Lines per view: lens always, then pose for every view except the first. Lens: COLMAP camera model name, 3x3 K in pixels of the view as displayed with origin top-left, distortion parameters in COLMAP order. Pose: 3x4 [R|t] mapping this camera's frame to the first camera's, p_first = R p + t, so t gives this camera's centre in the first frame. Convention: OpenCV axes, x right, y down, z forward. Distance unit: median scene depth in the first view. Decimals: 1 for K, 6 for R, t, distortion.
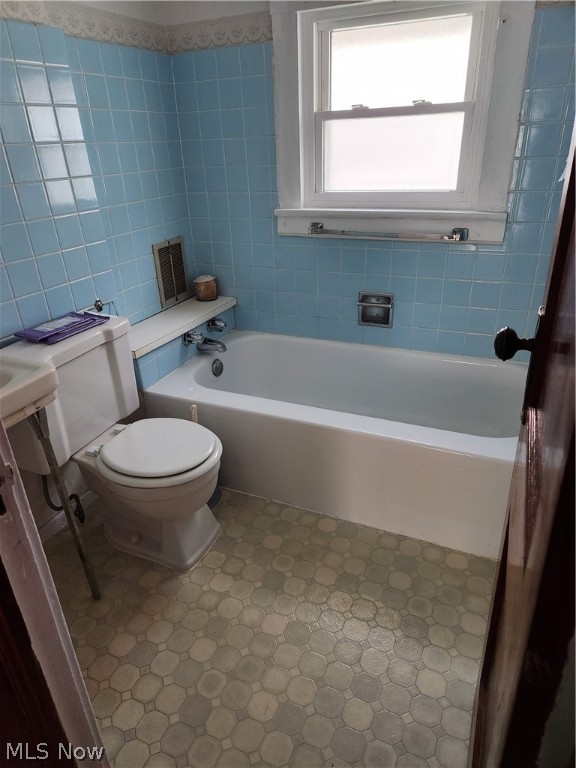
lens RADIAL K [[516.3, 0, 286.4], [0, 516.3, 385.3], [0, 0, 1]] dist [0.054918, -0.048145]
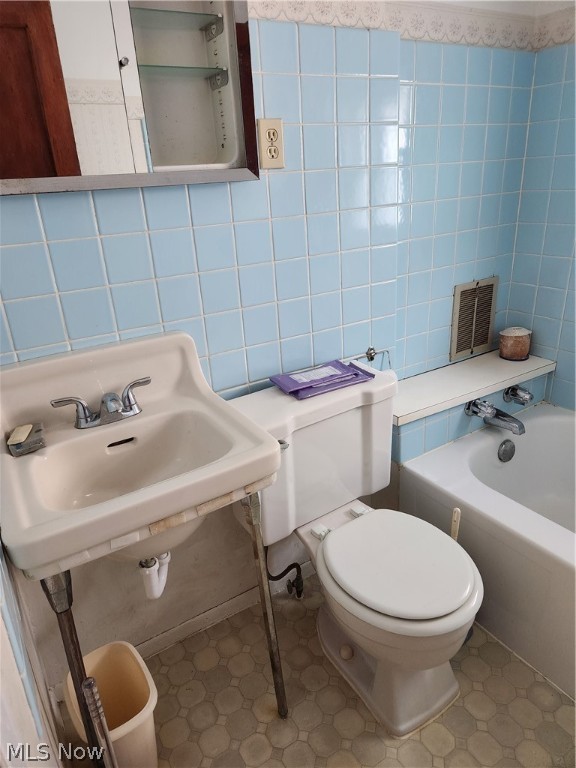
lens RADIAL K [[516.3, 0, 272.9], [0, 516.3, 374.4], [0, 0, 1]] dist [0.054918, -0.048145]
pose [[0.821511, 0.194921, -0.535841, -0.036139], [-0.219975, 0.975348, 0.017550, -0.105909], [0.526052, 0.103455, 0.844136, 0.220533]]
